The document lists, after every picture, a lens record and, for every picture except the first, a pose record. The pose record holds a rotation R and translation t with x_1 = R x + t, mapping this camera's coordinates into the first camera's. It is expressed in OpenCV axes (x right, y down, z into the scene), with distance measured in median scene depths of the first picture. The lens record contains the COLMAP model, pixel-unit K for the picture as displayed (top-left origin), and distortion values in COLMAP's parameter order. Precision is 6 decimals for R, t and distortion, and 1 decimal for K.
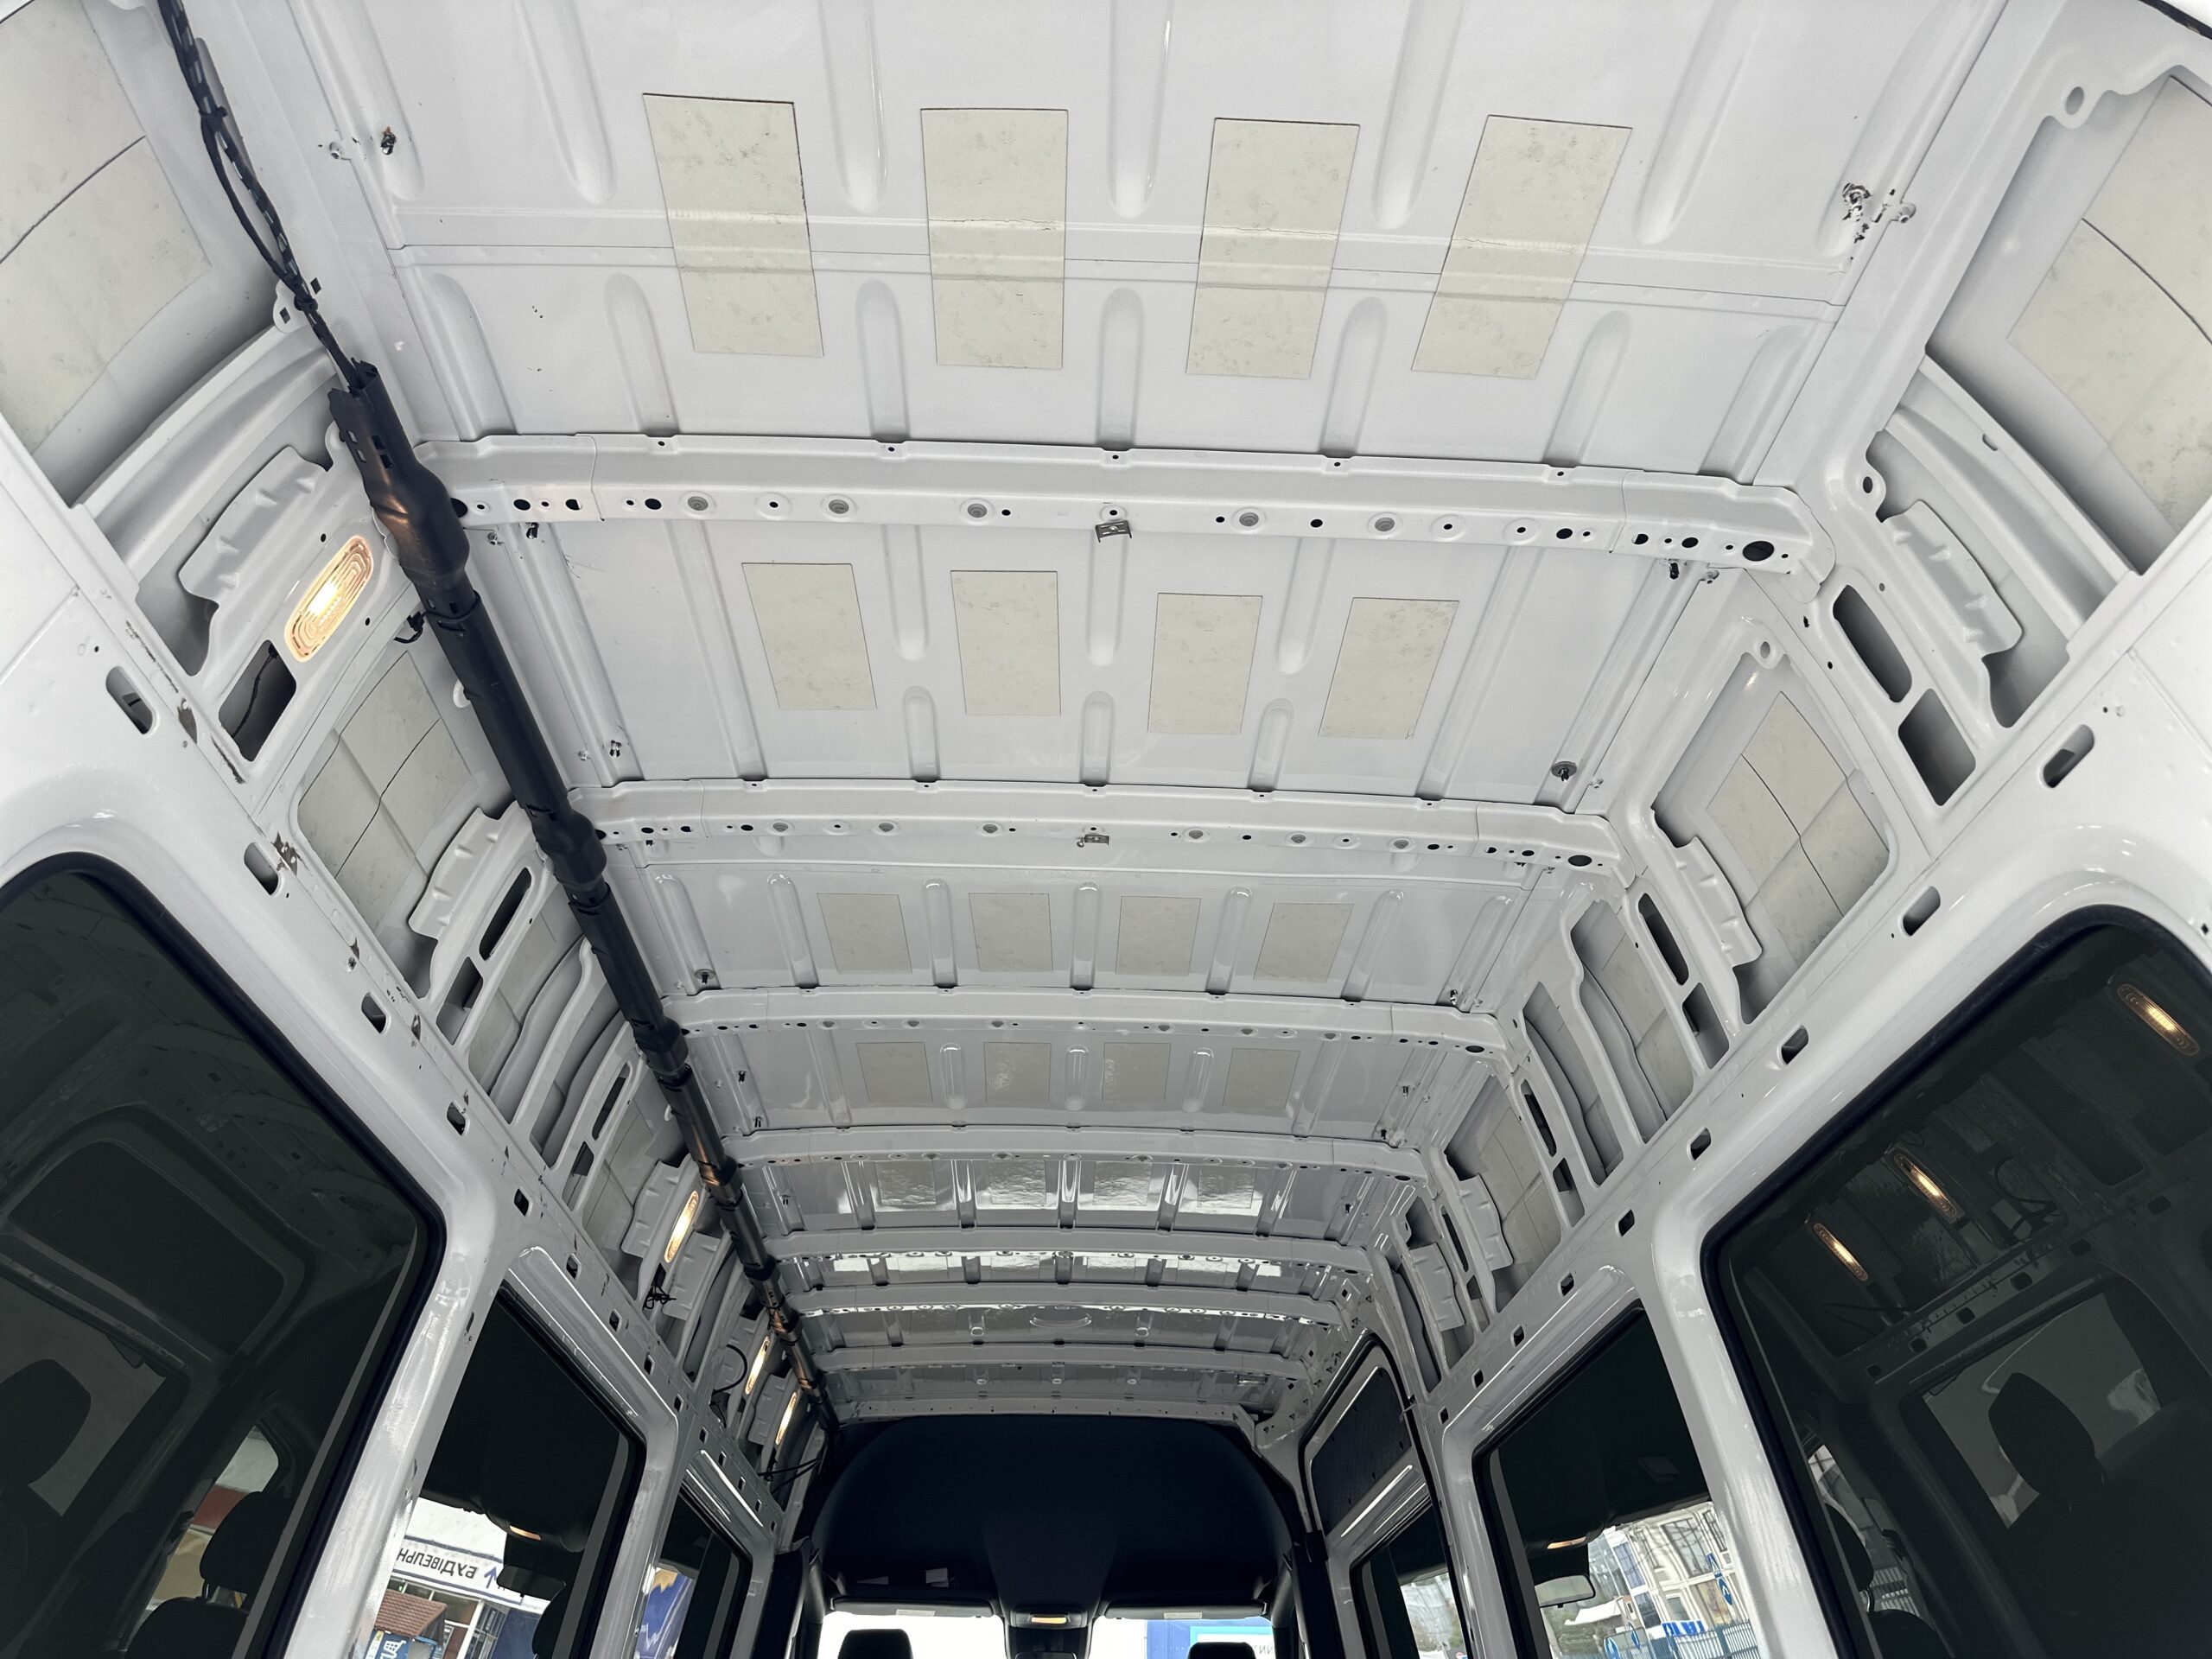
lens RADIAL K [[1534.4, 0, 1113.8], [0, 1534.4, 833.0], [0, 0, 1]] dist [0.189165, -0.401861]
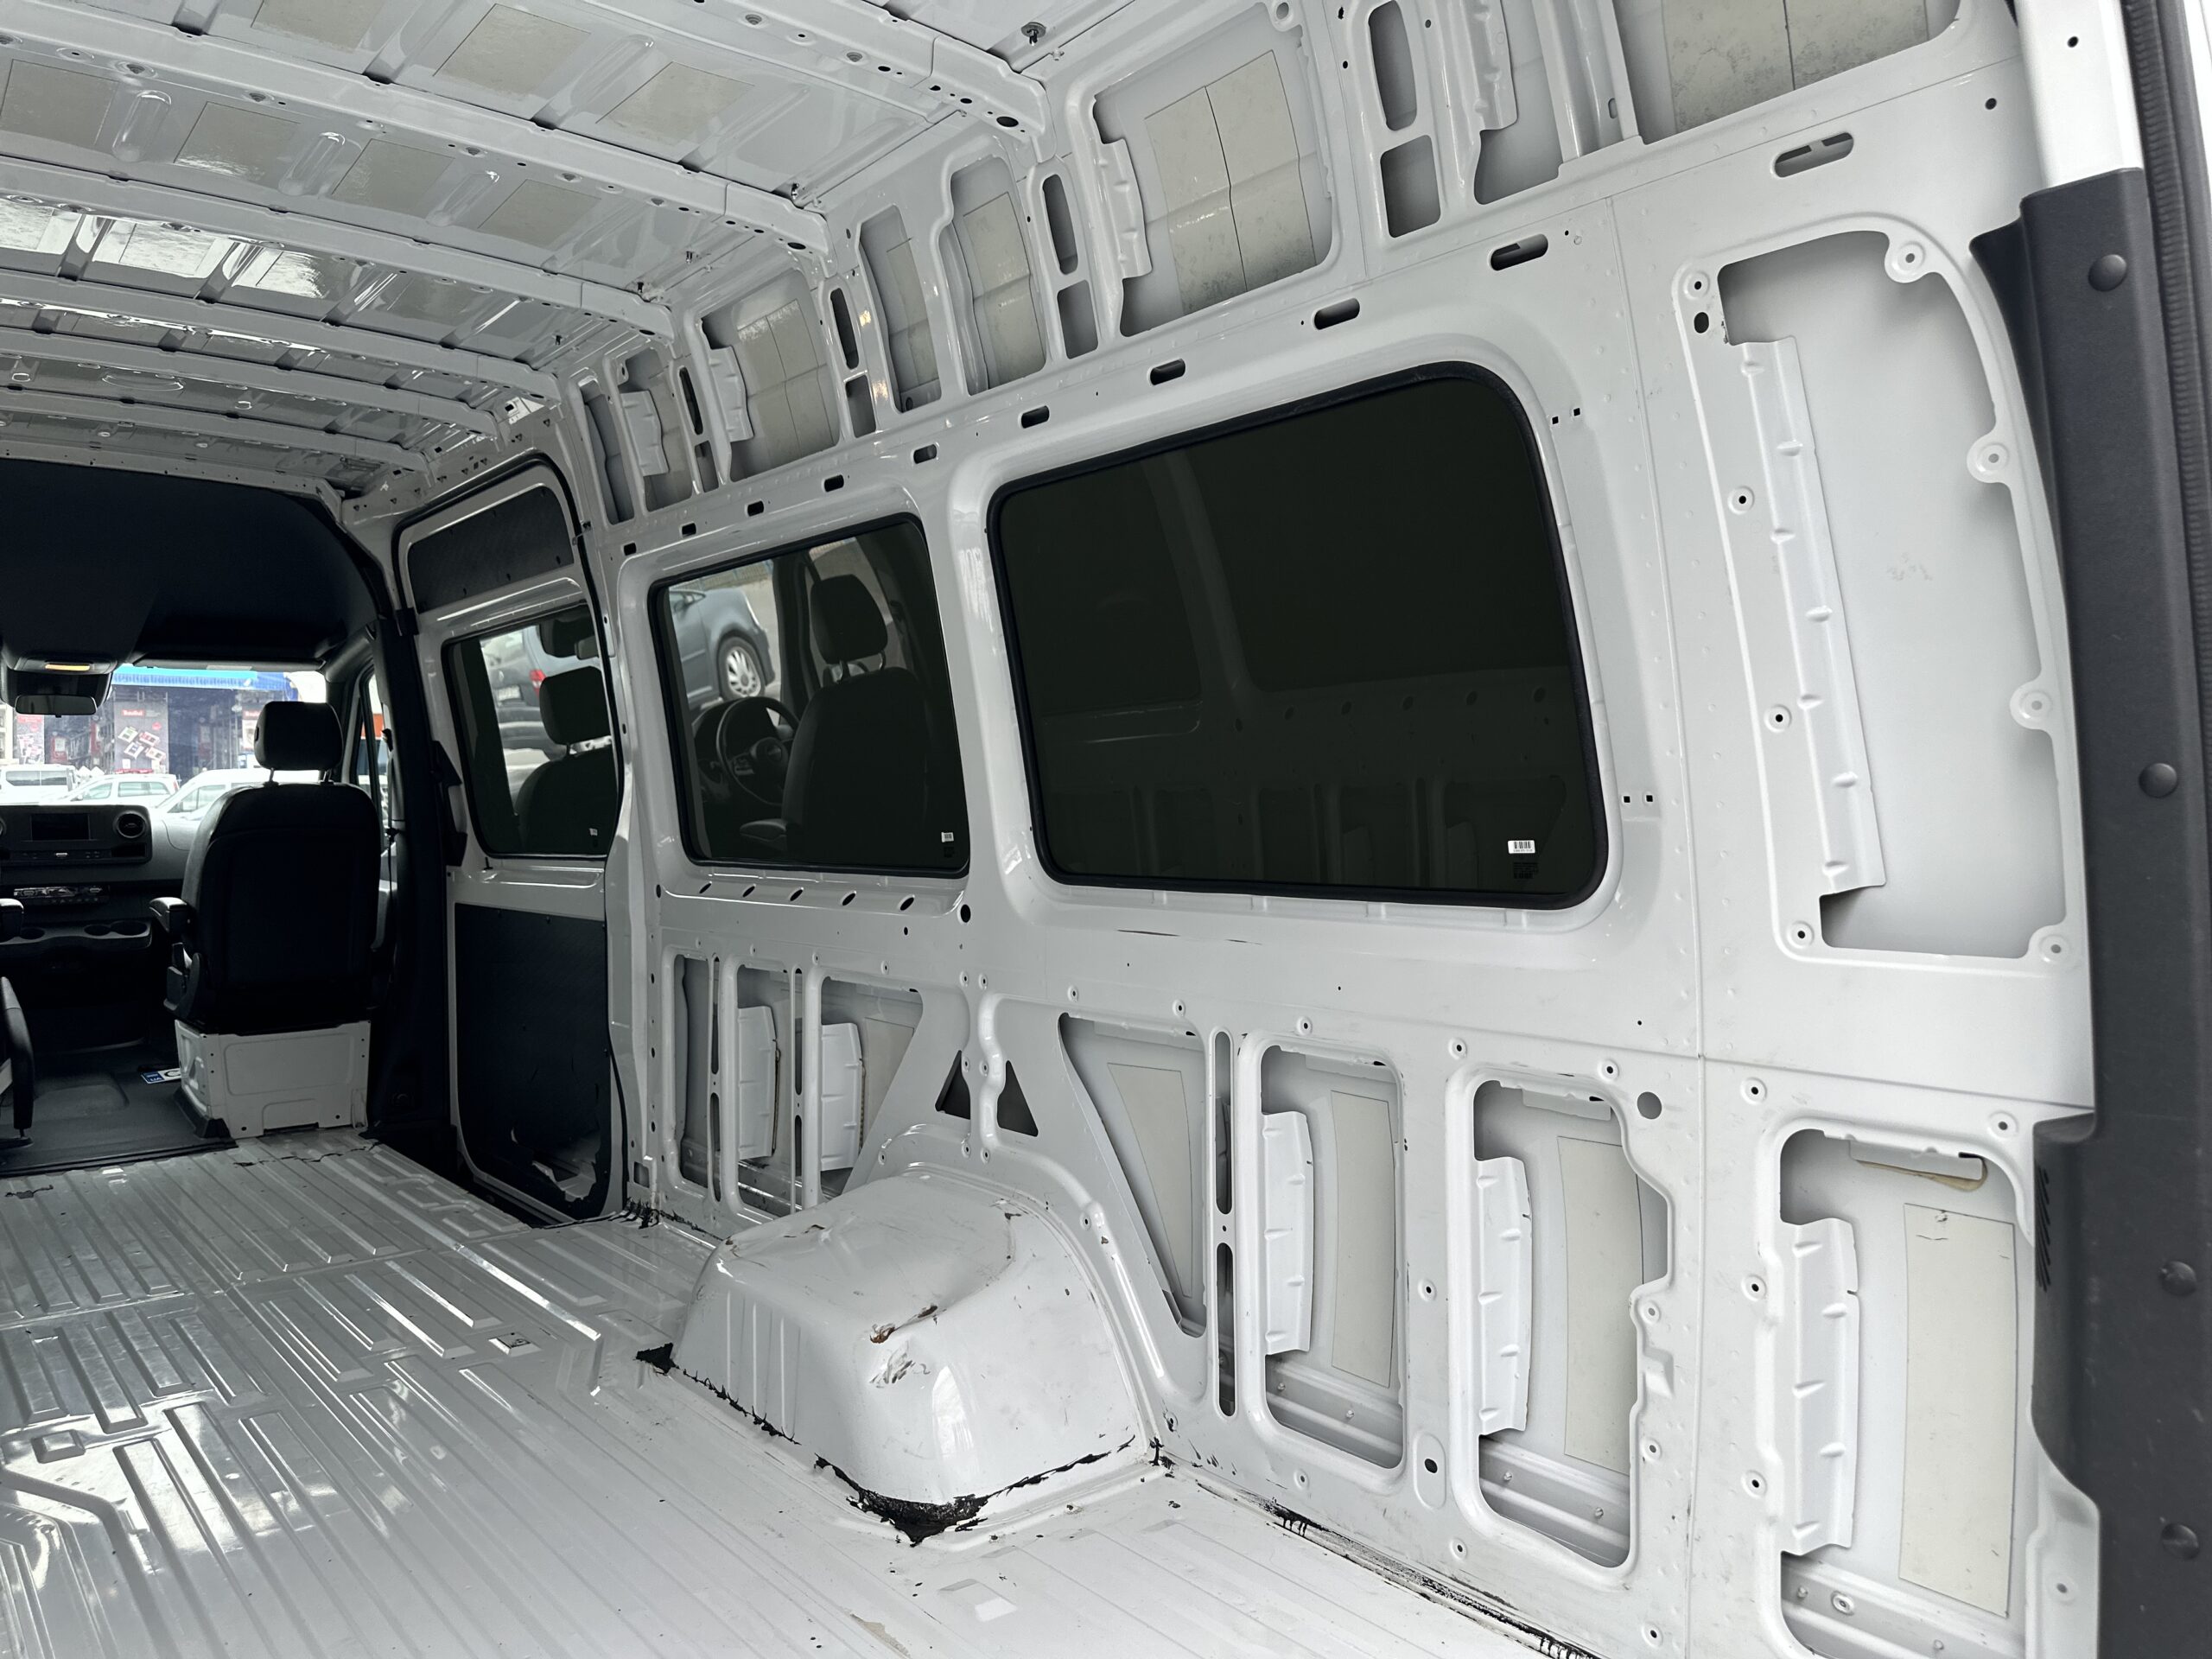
lens RADIAL K [[1561.4, 0, 1104.6], [0, 1561.4, 834.8], [0, 0, 1]] dist [0.046827, -0.056359]
pose [[0.798230, -0.024062, 0.601872, -0.222566], [-0.317451, 0.832371, 0.454294, -0.065545], [-0.511912, -0.553696, 0.656785, 0.036363]]
